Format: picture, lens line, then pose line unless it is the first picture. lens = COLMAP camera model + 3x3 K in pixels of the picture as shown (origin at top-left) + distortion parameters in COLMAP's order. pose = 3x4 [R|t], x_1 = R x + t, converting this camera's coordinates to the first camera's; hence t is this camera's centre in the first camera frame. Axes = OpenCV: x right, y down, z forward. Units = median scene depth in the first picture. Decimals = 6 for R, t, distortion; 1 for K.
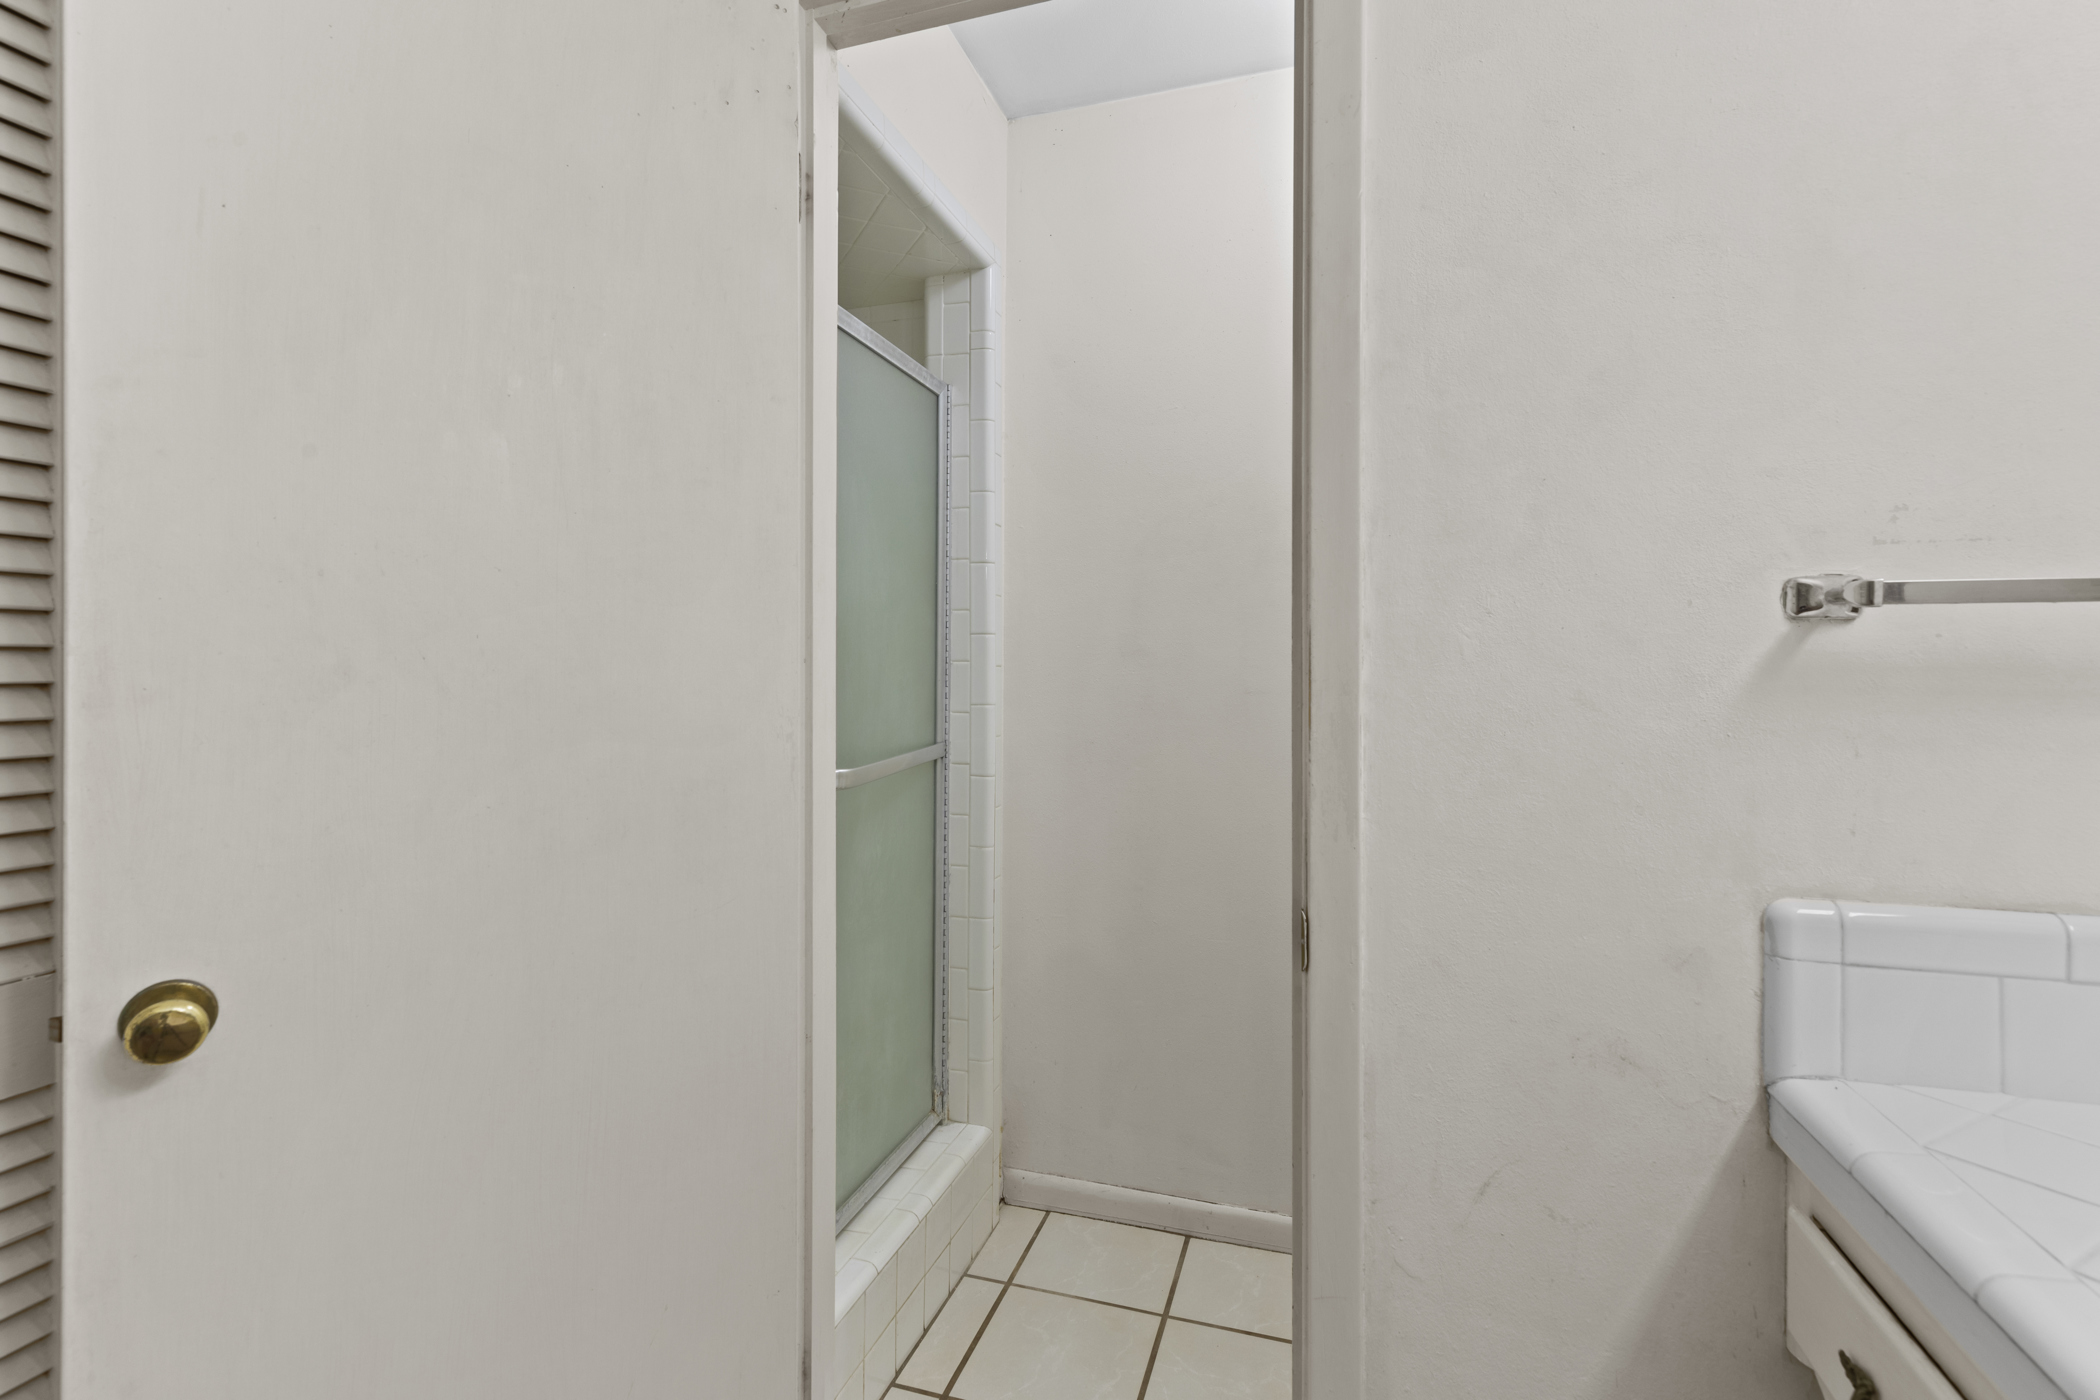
lens RADIAL K [[967.8, 0, 1049.3], [0, 967.8, 663.3], [0, 0, 1]] dist [0.001438, 0.000140]
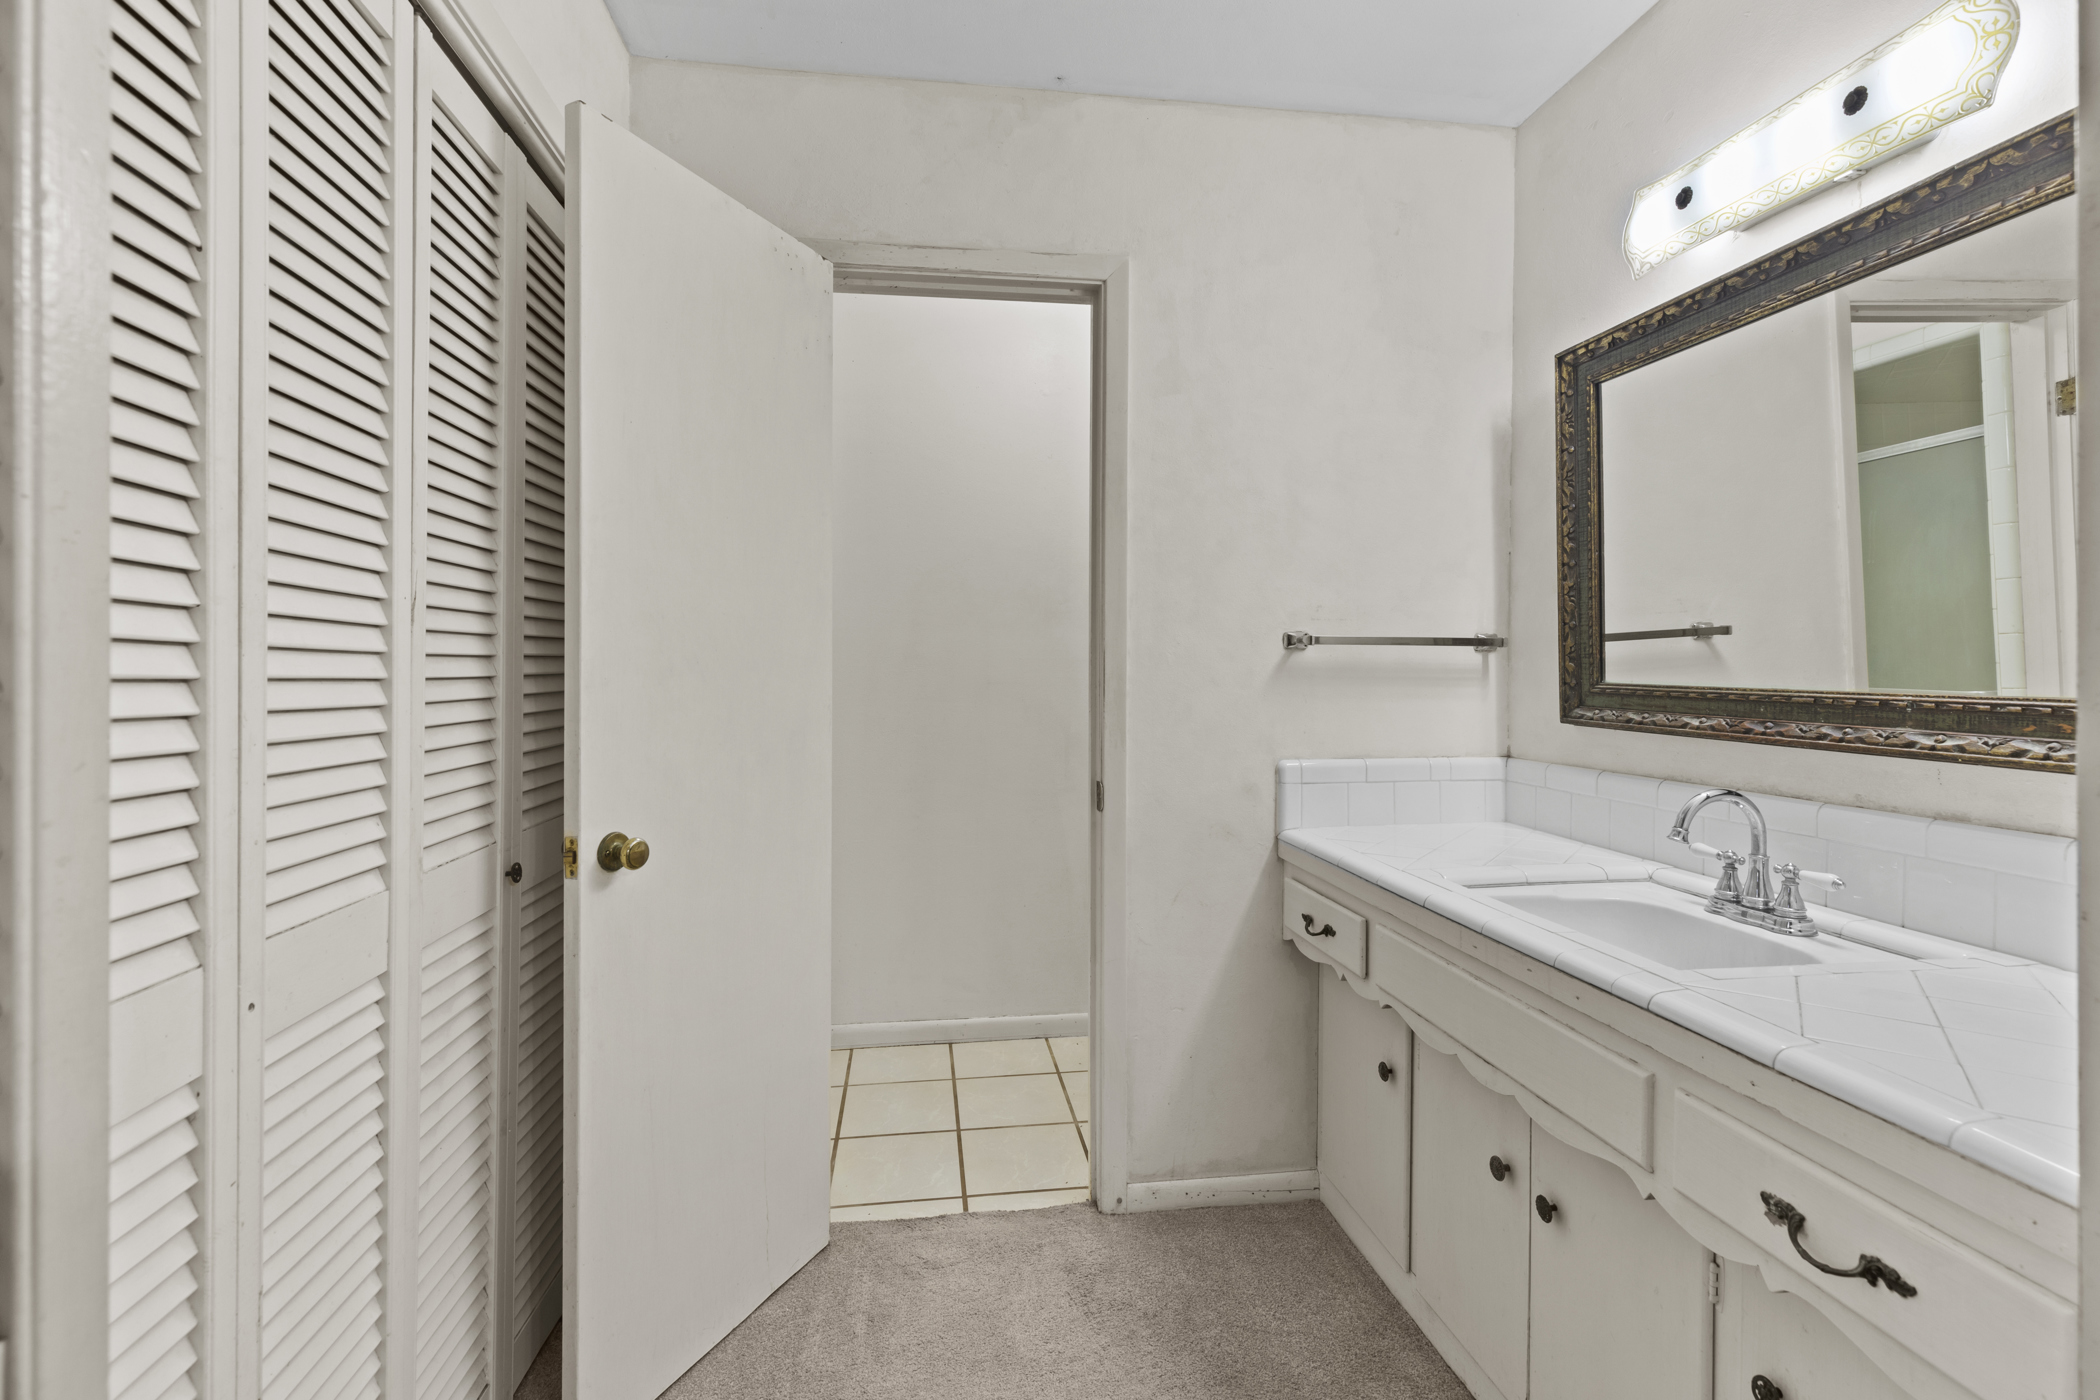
lens RADIAL K [[945.8, 0, 1046.2], [0, 945.8, 672.5], [0, 0, 1]] dist [0.003068, 0.000243]
pose [[0.901805, 0.000437, 0.432144, -0.839610], [-0.002775, 0.999985, 0.004780, 0.005660], [-0.432135, -0.005510, 0.901792, -0.927952]]
